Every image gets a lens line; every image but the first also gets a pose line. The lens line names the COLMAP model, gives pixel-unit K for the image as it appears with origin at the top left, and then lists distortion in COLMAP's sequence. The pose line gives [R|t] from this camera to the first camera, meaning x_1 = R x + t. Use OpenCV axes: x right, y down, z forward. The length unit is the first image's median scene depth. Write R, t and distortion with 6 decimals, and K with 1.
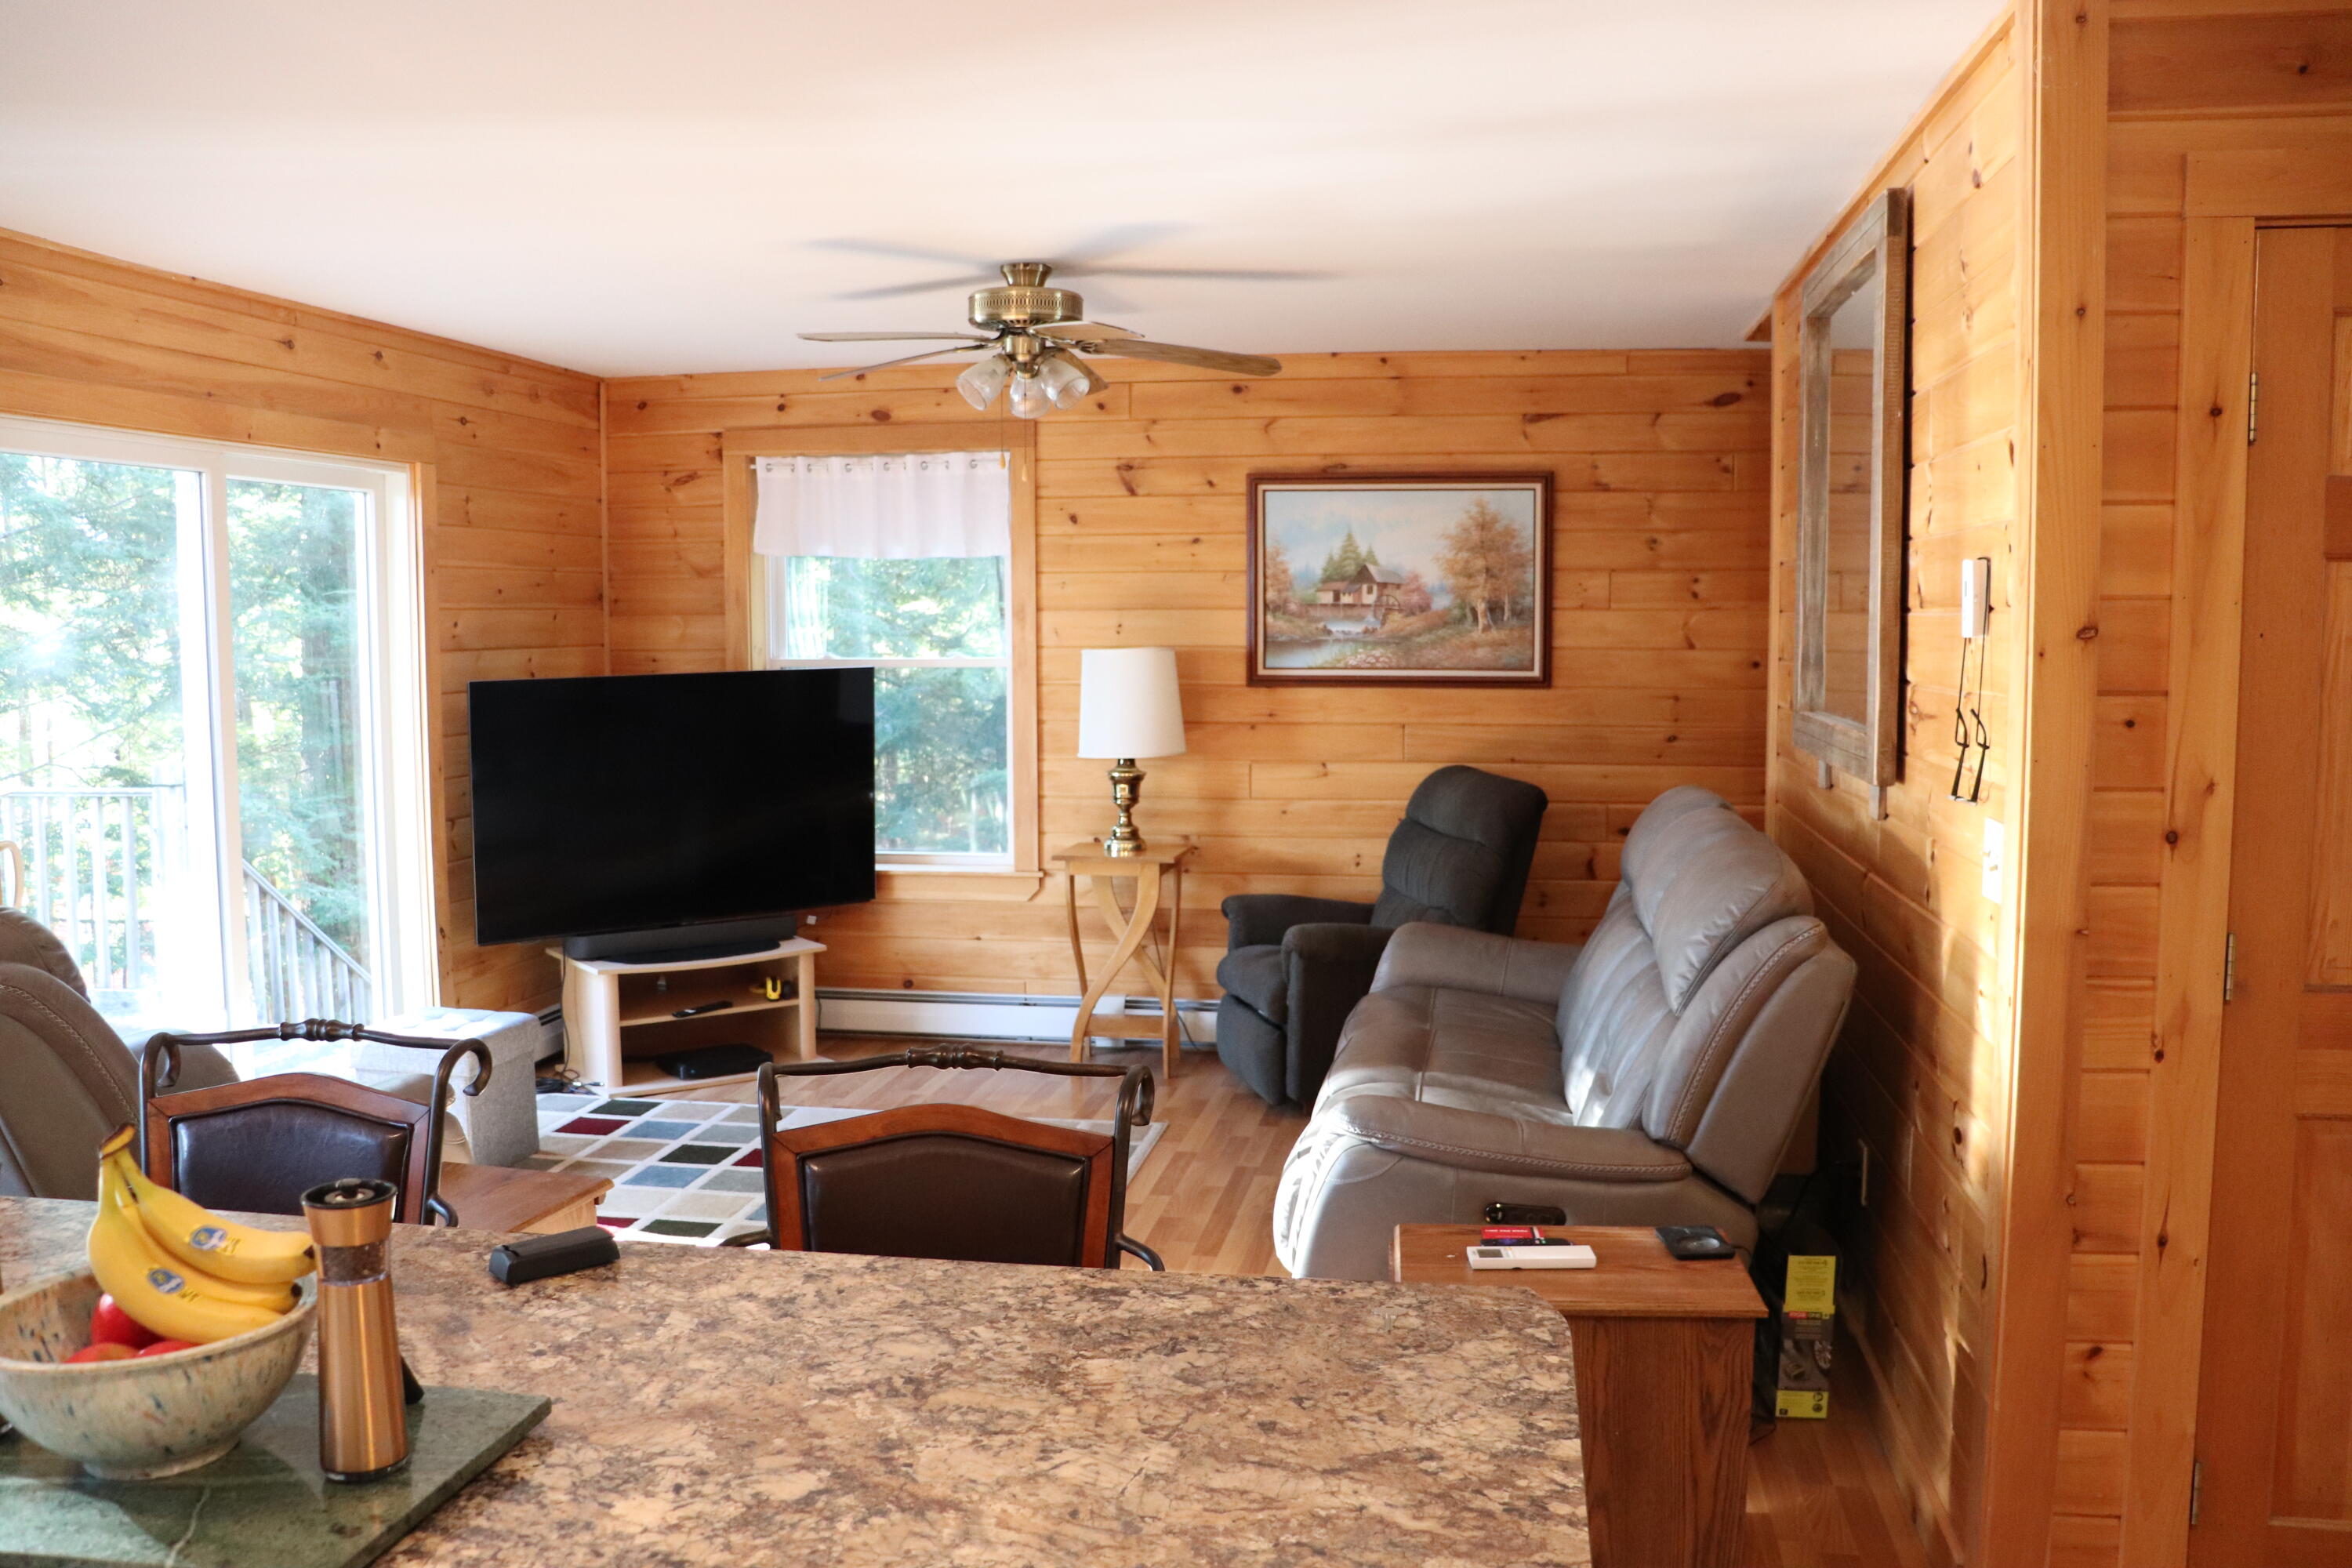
lens RADIAL K [[1934.2, 0, 1200.0], [0, 1934.2, 789.6], [0, 0, 1]] dist [-0.178090, 0.158375]
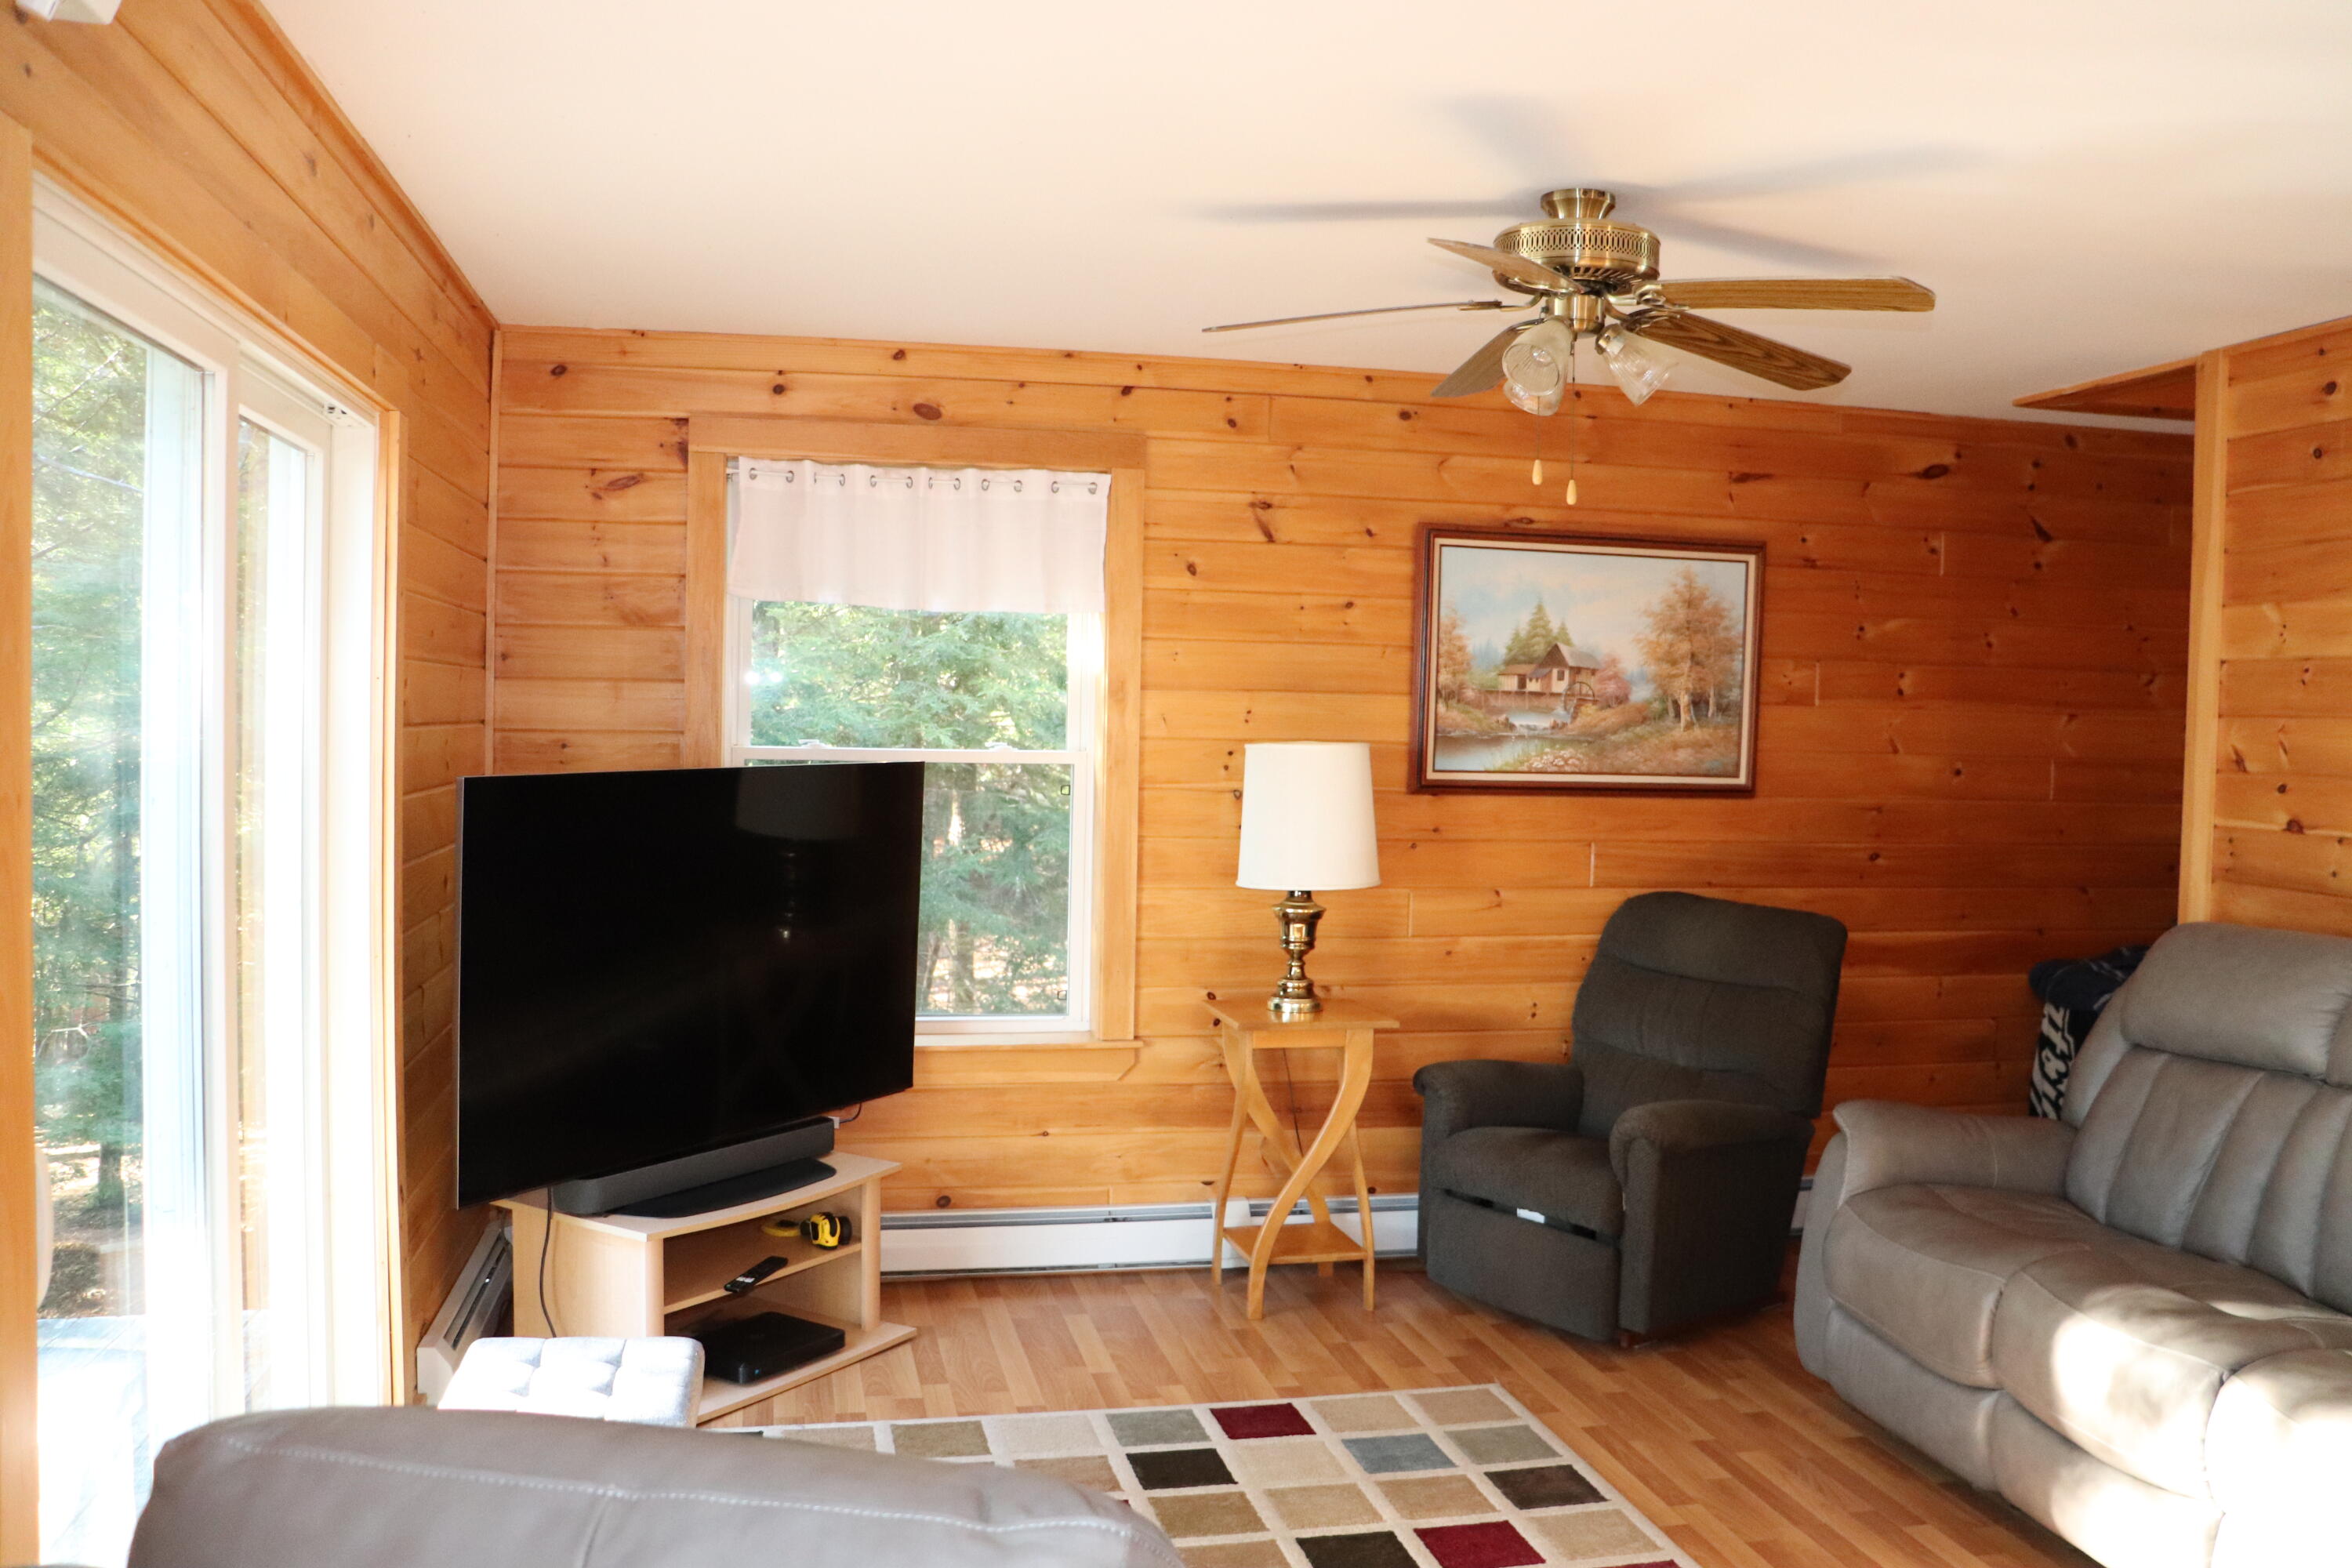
lens RADIAL K [[1934.2, 0, 1200.0], [0, 1934.2, 789.6], [0, 0, 1]] dist [-0.178090, 0.158375]
pose [[0.926318, 0.006590, 0.376684, -0.354679], [0.009459, 0.999125, -0.040741, -0.024373], [-0.376623, 0.041302, 0.925446, 0.313195]]
